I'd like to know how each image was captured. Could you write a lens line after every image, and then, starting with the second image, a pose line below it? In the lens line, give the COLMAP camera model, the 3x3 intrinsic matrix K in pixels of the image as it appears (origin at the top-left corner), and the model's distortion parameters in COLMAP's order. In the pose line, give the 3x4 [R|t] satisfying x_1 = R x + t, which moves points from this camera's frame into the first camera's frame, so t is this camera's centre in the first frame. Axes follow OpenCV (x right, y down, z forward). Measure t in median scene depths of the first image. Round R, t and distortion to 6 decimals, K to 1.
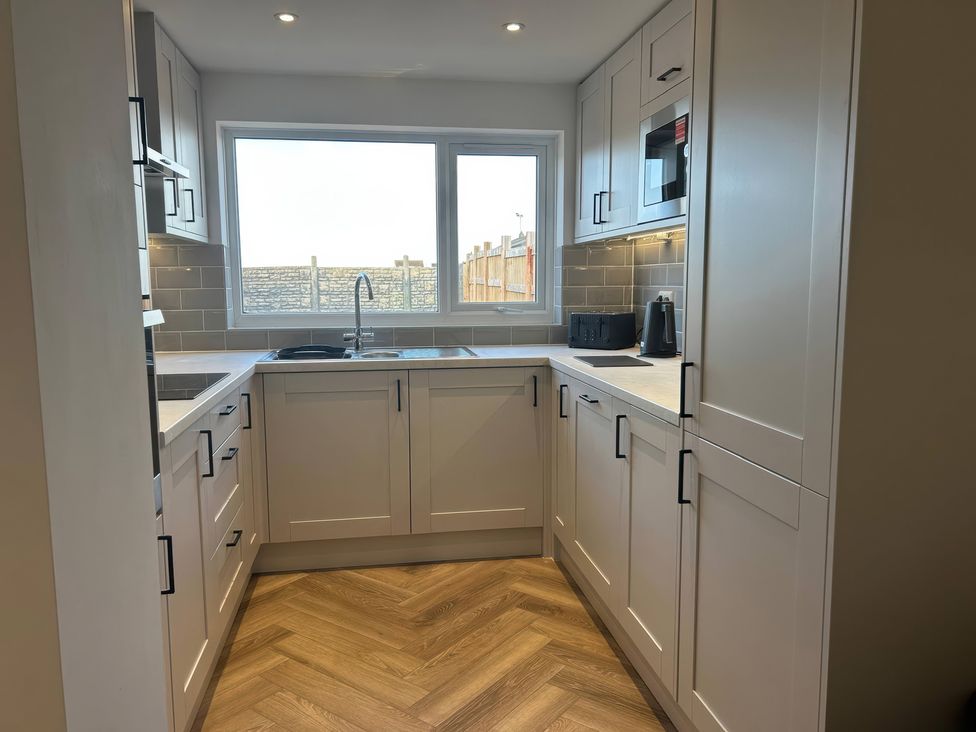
lens RADIAL K [[732.3, 0, 485.5], [0, 732.3, 368.5], [0, 0, 1]] dist [0.052516, -0.053841]
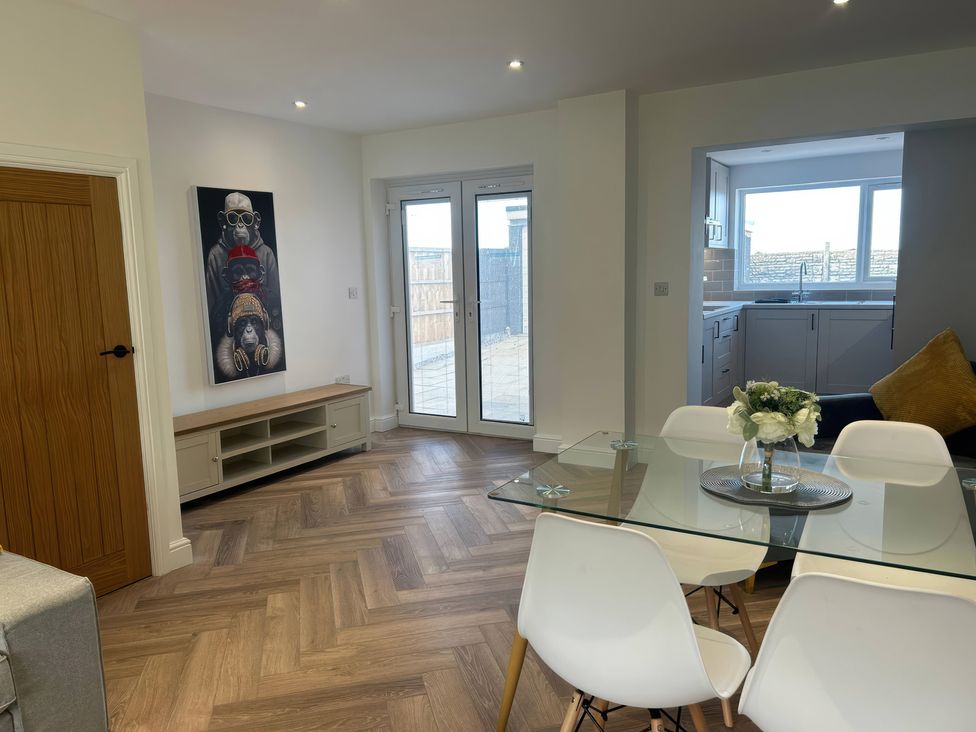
lens RADIAL K [[732.3, 0, 489.4], [0, 732.3, 371.7], [0, 0, 1]] dist [0.052516, -0.053841]
pose [[0.774834, 0.075442, -0.627647, 0.455026], [-0.058429, 0.997150, 0.047725, 0.122047], [0.629459, -0.000307, 0.777034, -1.087771]]
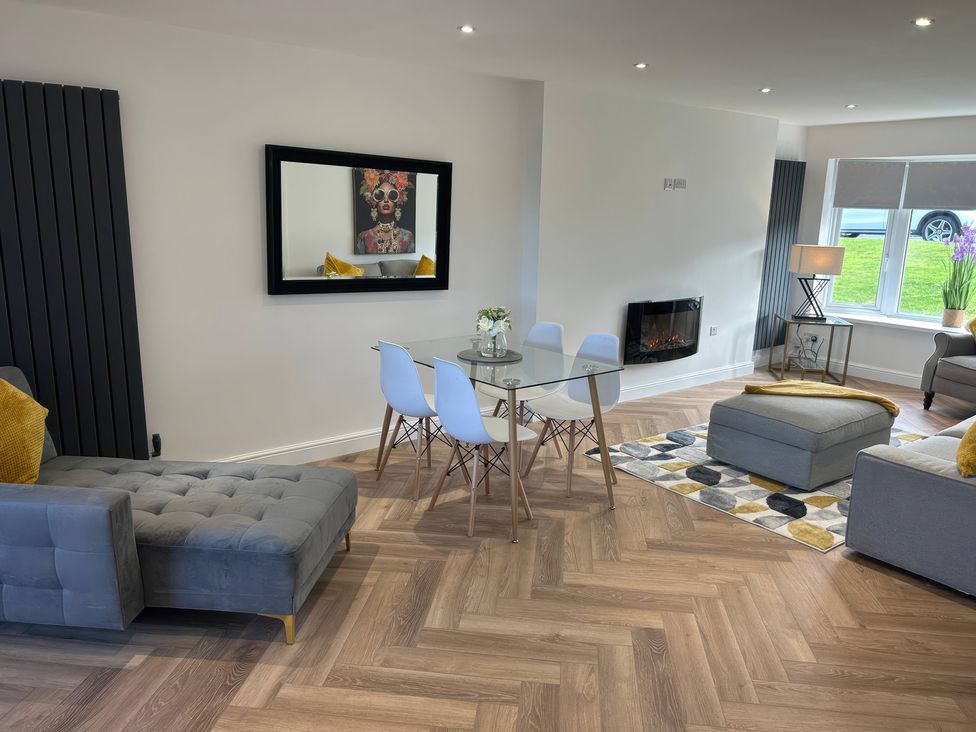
lens RADIAL K [[732.3, 0, 487.0], [0, 732.3, 363.8], [0, 0, 1]] dist [0.052516, -0.053841]
pose [[-0.497560, -0.195575, 0.845094, -0.729758], [0.084613, 0.958663, 0.271674, -0.088600], [-0.863293, 0.206680, -0.460444, 0.040995]]
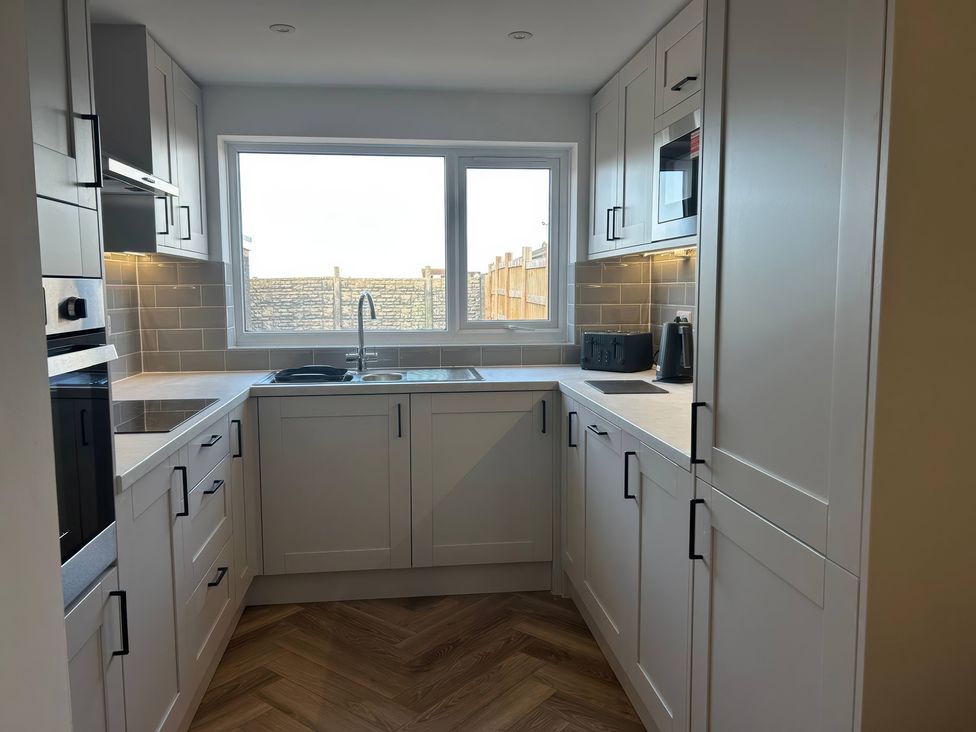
lens RADIAL K [[732.3, 0, 481.7], [0, 732.3, 360.3], [0, 0, 1]] dist [0.052516, -0.053841]
pose [[0.999165, 0.005248, -0.040510, 0.025040], [-0.006133, 0.999745, -0.021755, -0.020513], [0.040385, 0.021986, 0.998942, 0.049555]]
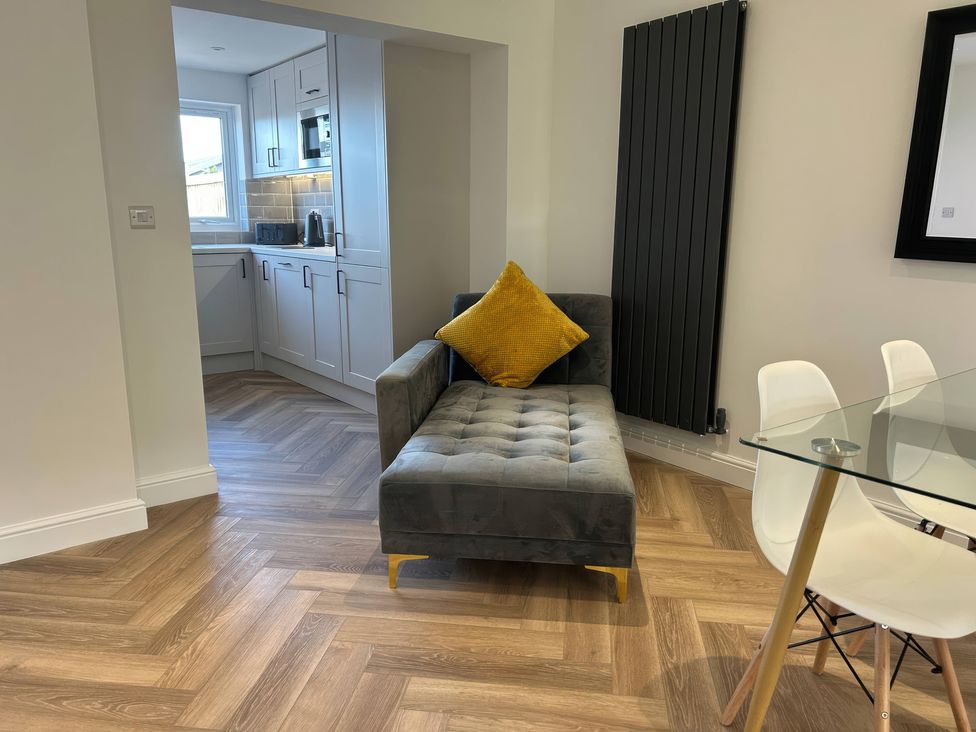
lens RADIAL K [[732.3, 0, 480.5], [0, 732.3, 372.5], [0, 0, 1]] dist [0.052516, -0.053841]
pose [[0.879944, -0.093062, 0.465874, -0.254129], [0.051897, 0.993587, 0.100454, 0.122903], [-0.472235, -0.064216, 0.879130, -0.726275]]
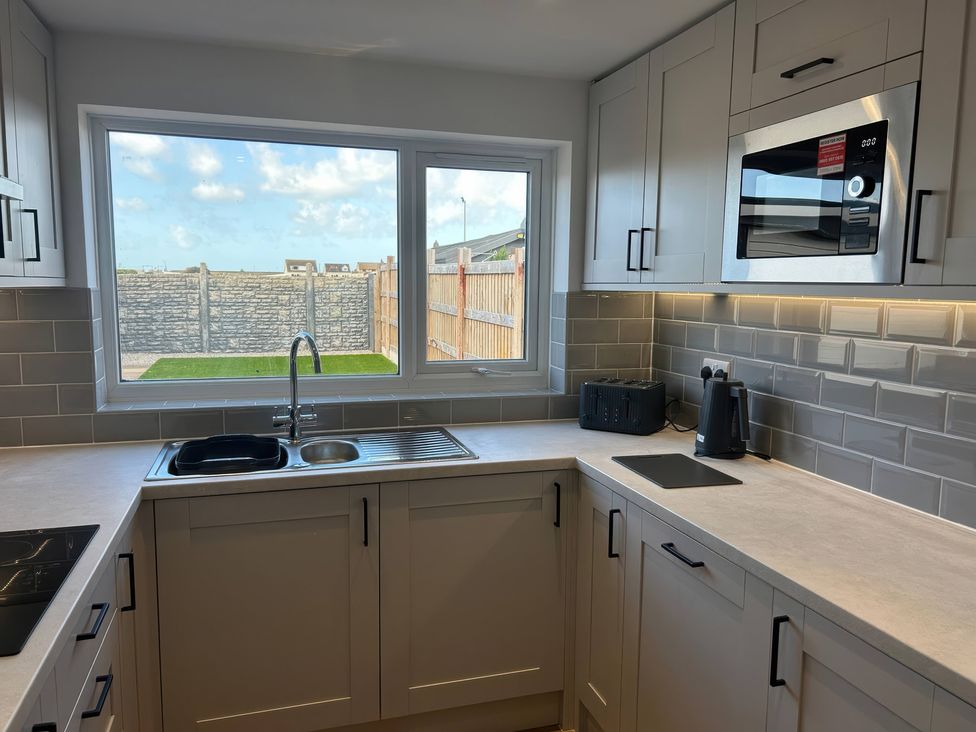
lens RADIAL K [[732.3, 0, 488.4], [0, 732.3, 368.0], [0, 0, 1]] dist [0.052516, -0.053841]
pose [[0.989267, -0.001104, 0.146112, -0.099411], [0.001602, 0.999993, -0.003293, -0.097263], [-0.146107, 0.003492, 0.989263, 0.293648]]
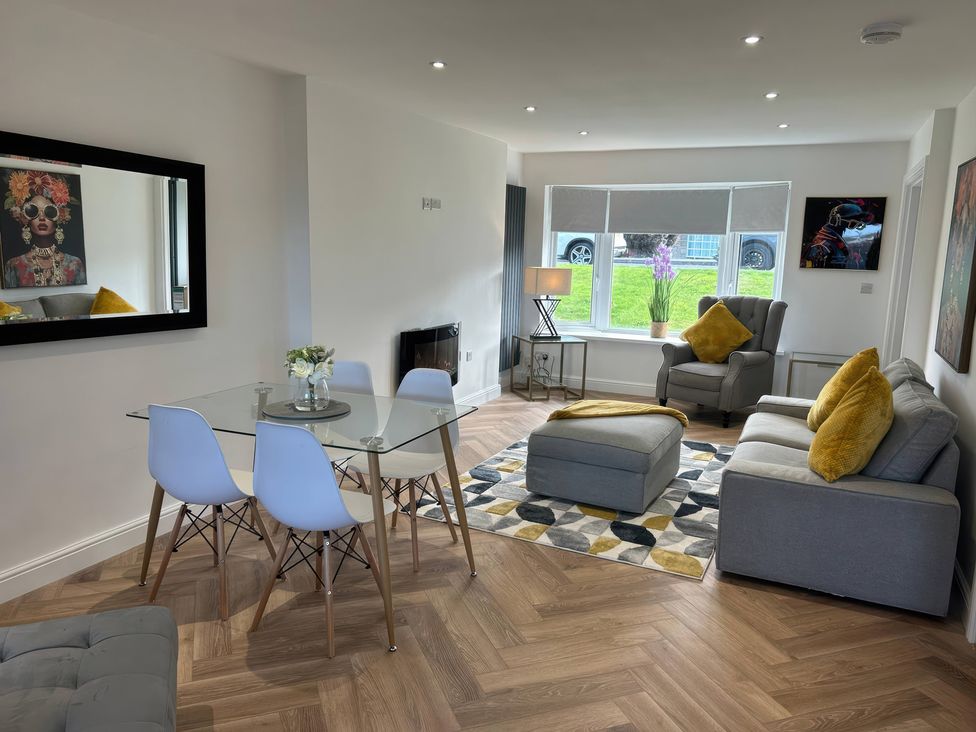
lens RADIAL K [[732.3, 0, 483.2], [0, 732.3, 362.6], [0, 0, 1]] dist [0.052516, -0.053841]
pose [[-0.834276, -0.109437, 0.540376, -0.403089], [0.044289, 0.963633, 0.263532, -0.068227], [-0.549565, 0.243791, -0.799090, 0.090384]]
